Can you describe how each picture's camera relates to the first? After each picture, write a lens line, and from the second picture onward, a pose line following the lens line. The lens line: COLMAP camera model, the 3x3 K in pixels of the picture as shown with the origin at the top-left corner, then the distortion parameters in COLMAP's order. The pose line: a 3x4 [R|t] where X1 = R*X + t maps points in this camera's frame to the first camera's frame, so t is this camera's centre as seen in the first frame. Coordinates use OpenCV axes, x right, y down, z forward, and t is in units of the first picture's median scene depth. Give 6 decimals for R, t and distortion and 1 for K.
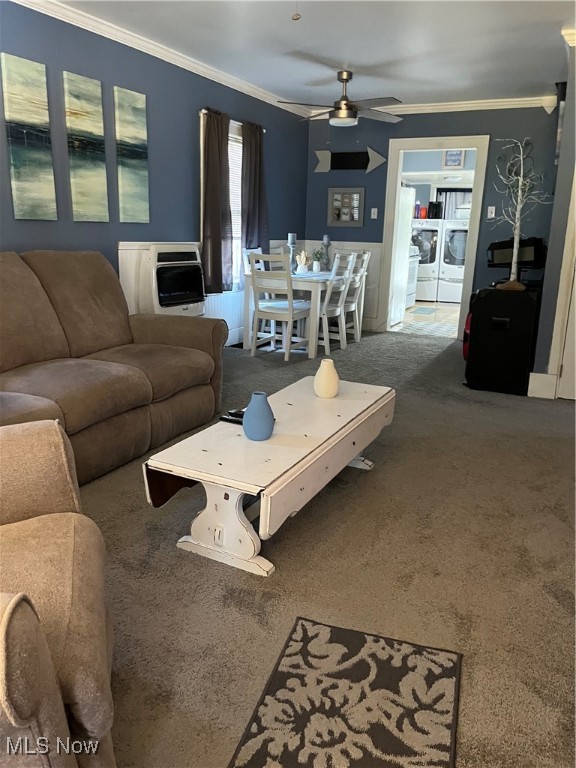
lens RADIAL K [[598.1, 0, 274.8], [0, 598.1, 381.2], [0, 0, 1]] dist [0.074552, -0.103147]
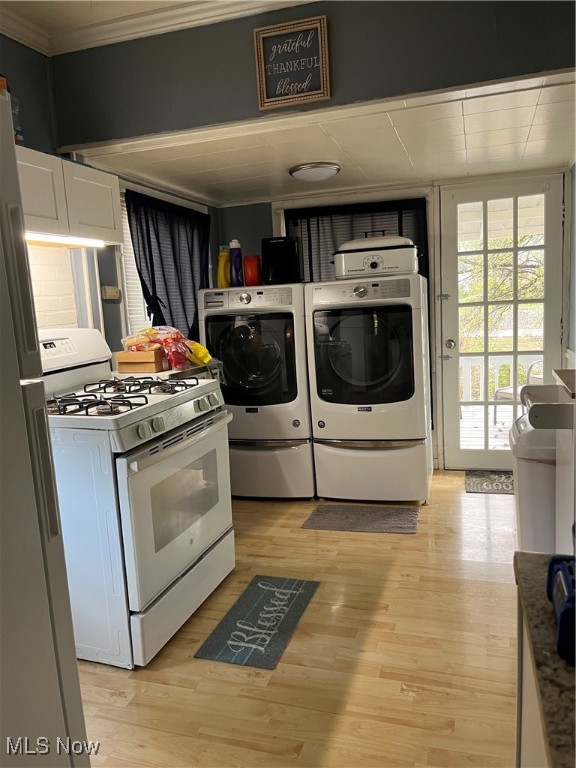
lens RADIAL K [[603.4, 0, 286.4], [0, 603.4, 388.7], [0, 0, 1]] dist [0.079217, -0.102311]
pose [[0.982515, -0.096787, 0.159048, 1.623422], [0.113576, 0.988475, -0.100090, -1.342148], [-0.147527, 0.116403, 0.982184, 5.143271]]
